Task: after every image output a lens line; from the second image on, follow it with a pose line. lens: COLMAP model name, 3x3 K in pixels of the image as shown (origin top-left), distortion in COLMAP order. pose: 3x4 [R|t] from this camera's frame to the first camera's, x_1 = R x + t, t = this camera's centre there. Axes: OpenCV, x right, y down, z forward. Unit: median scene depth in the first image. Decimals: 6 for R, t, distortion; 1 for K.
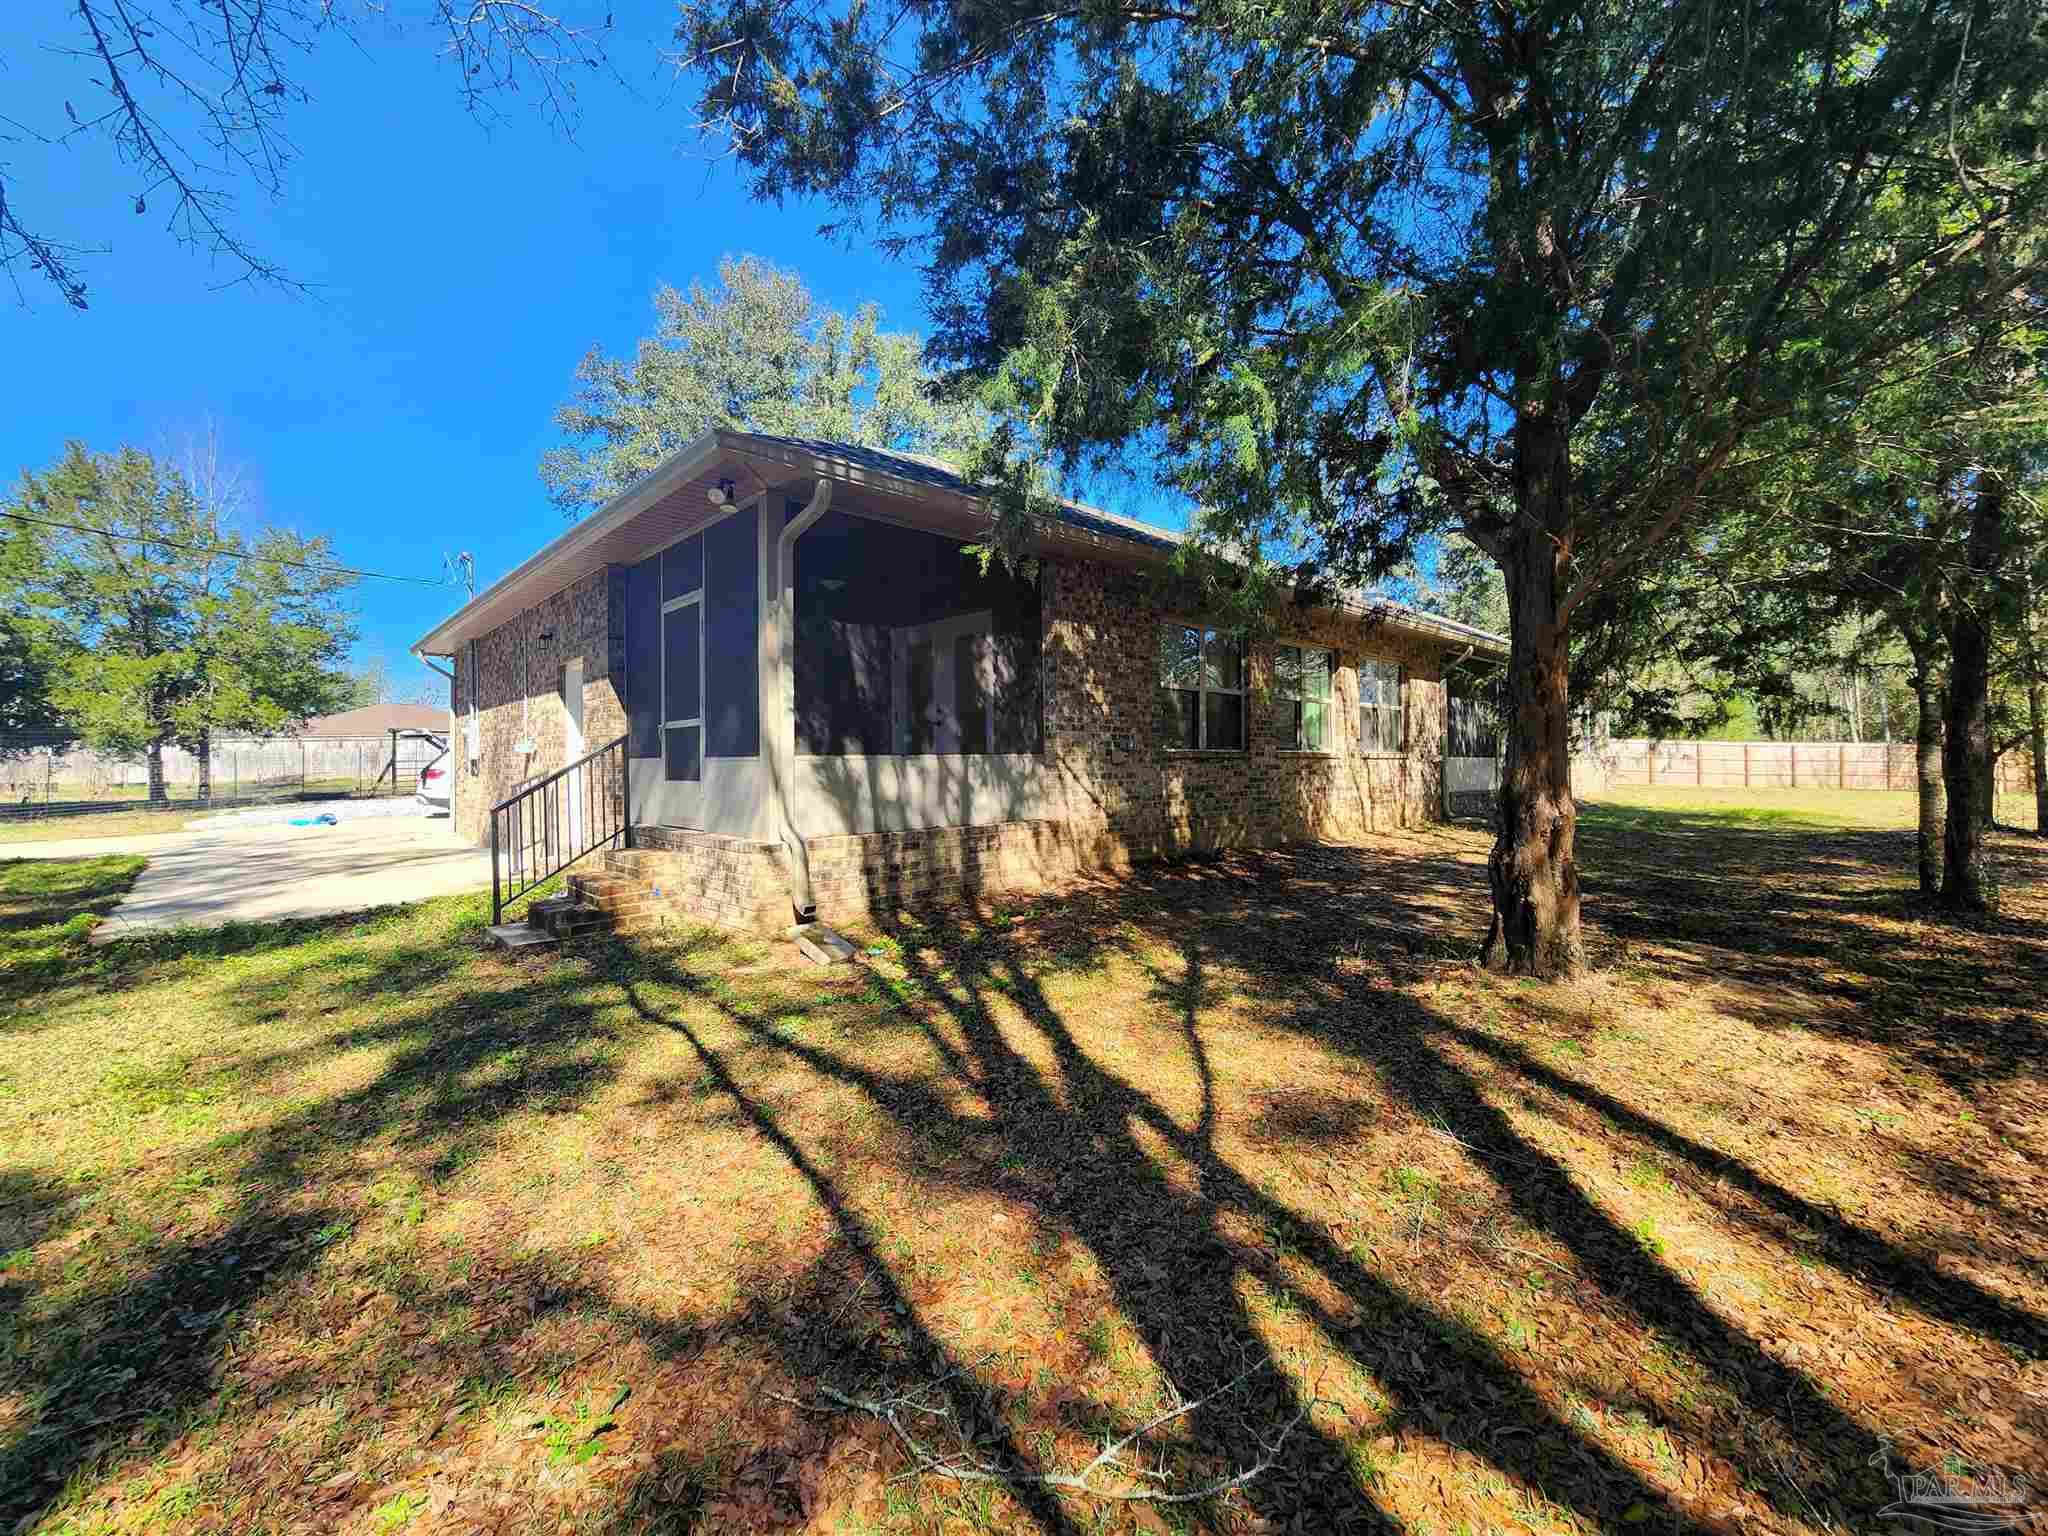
lens RADIAL K [[834.1, 0, 1024.7], [0, 834.1, 761.0], [0, 0, 1]] dist [0.003432, -0.004439]
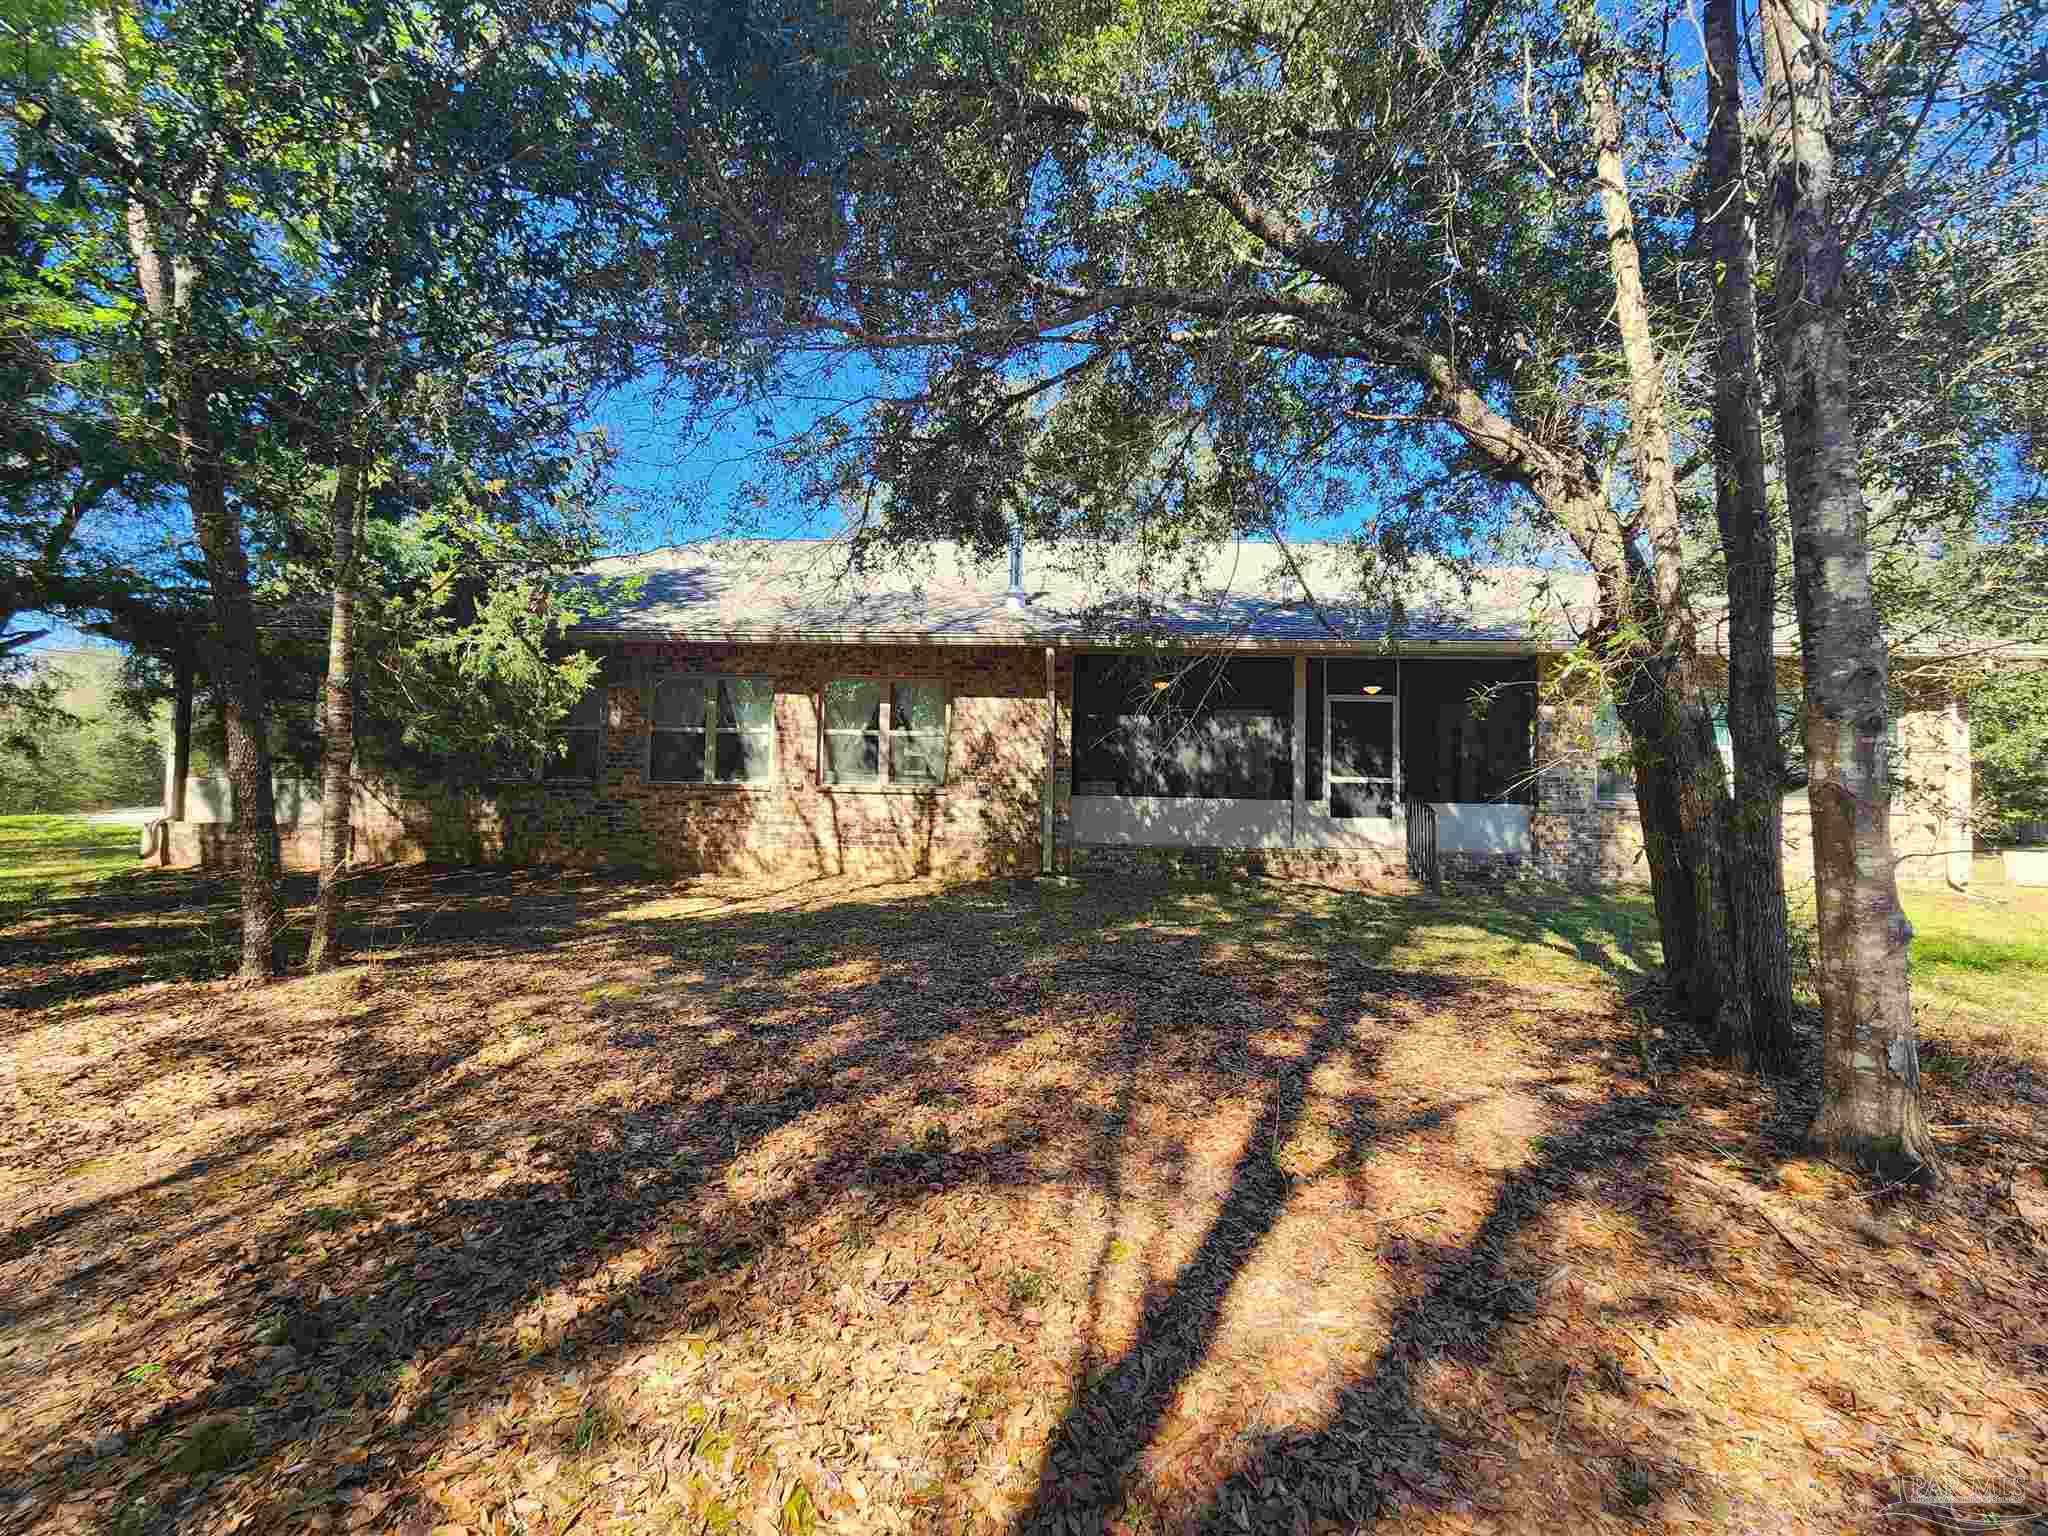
lens RADIAL K [[834.1, 0, 1022.6], [0, 834.1, 768.8], [0, 0, 1]] dist [0.003432, -0.004439]
pose [[0.703022, 0.004386, -0.711155, 1.744820], [-0.021924, 0.999639, -0.015509, -0.026322], [0.710830, 0.026494, 0.702865, 0.753420]]
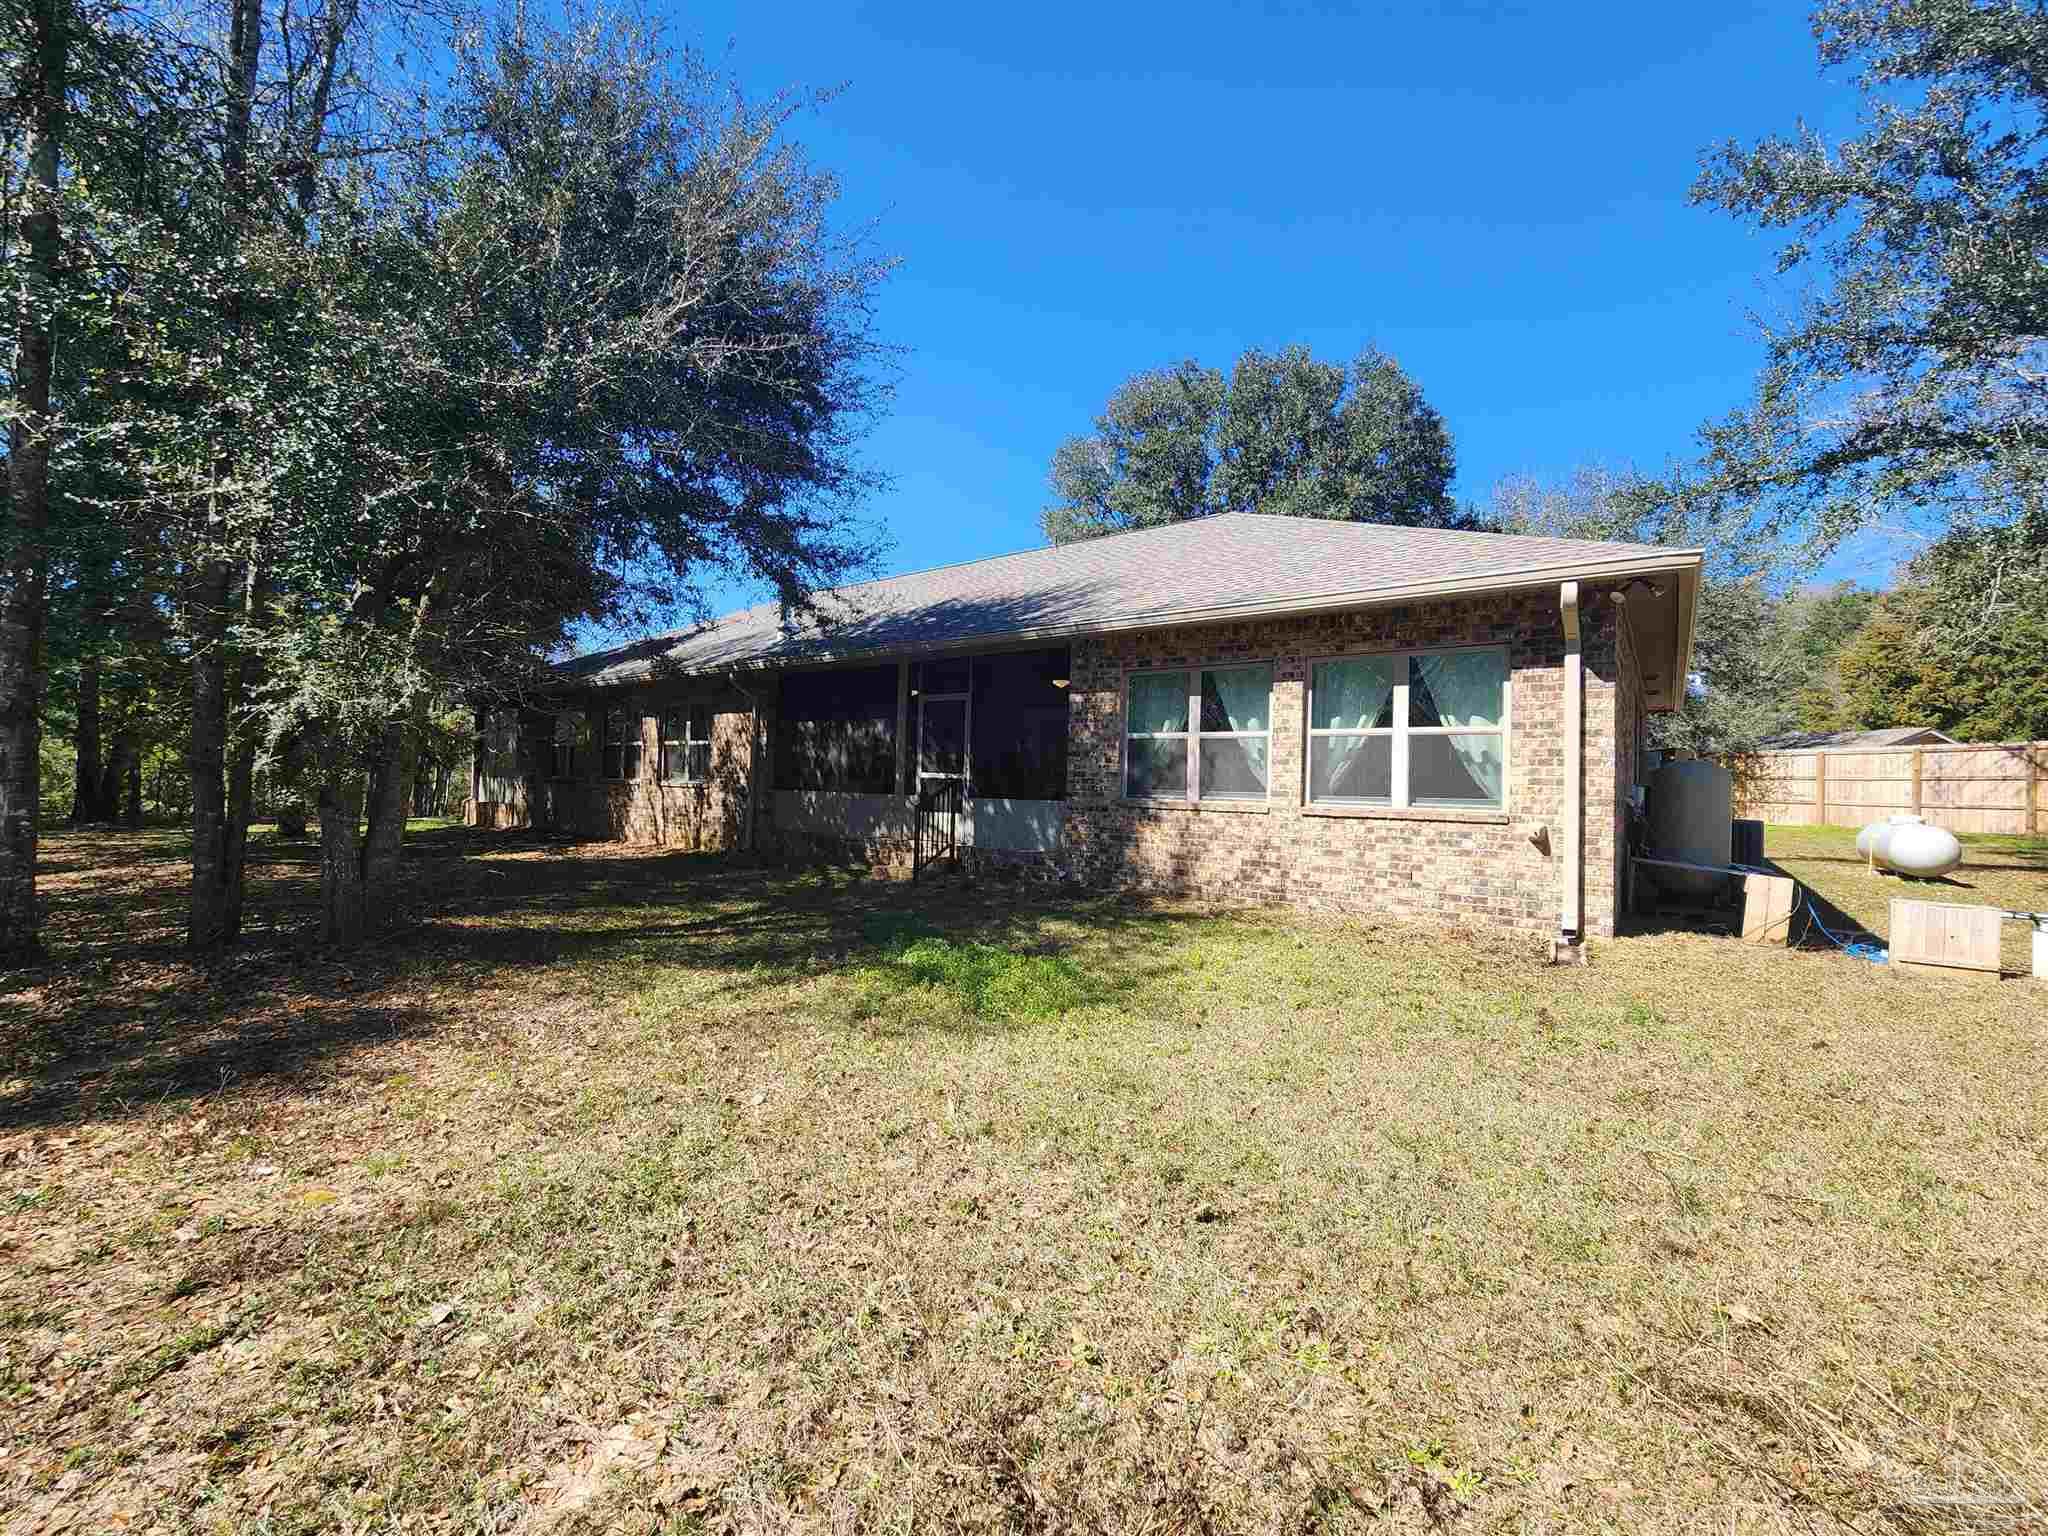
lens RADIAL K [[834.1, 0, 1024.2], [0, 834.1, 773.5], [0, 0, 1]] dist [0.003432, -0.004439]
pose [[0.160371, 0.005682, -0.987040, 2.546488], [-0.018962, 0.999817, 0.002675, -0.049726], [0.986875, 0.018287, 0.160449, 1.956406]]
